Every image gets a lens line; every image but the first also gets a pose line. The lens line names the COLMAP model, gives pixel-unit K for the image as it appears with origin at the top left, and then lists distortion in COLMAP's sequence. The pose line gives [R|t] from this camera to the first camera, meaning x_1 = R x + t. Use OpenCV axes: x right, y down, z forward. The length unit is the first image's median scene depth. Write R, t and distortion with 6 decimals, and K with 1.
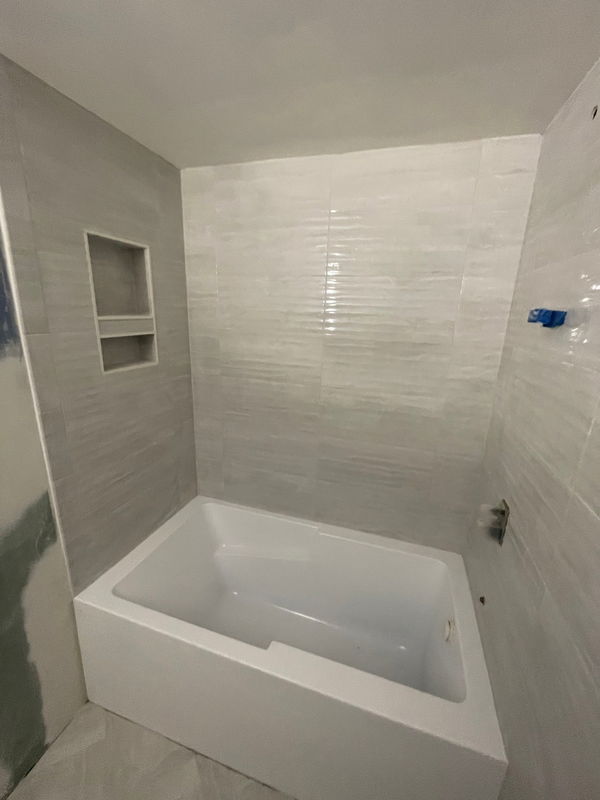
lens RADIAL K [[325.1, 0, 303.5], [0, 325.1, 401.1], [0, 0, 1]] dist [0.000662, -0.000110]
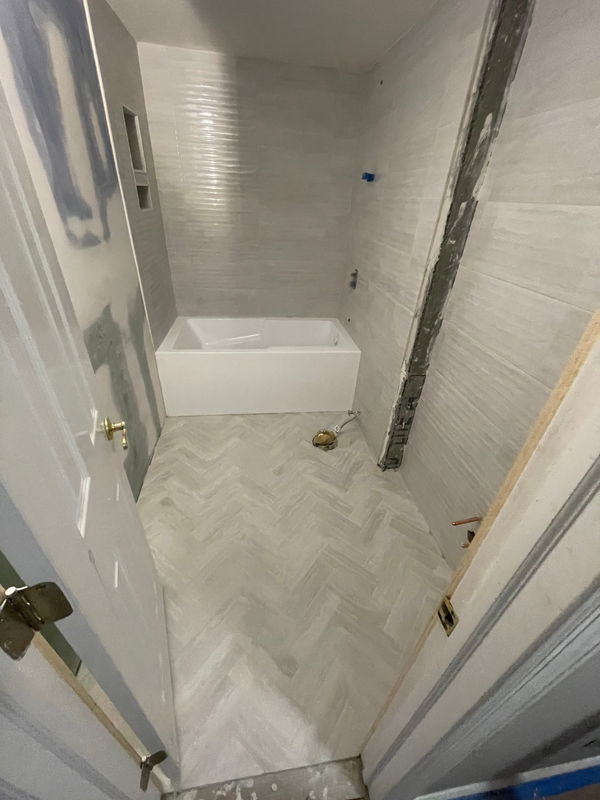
lens RADIAL K [[325.1, 0, 303.5], [0, 325.1, 401.1], [0, 0, 1]] dist [0.000662, -0.000110]
pose [[0.903054, -0.219312, 0.369317, -0.588613], [0.094149, 0.939982, 0.327979, 0.294784], [-0.419081, -0.261413, 0.869503, -0.834506]]
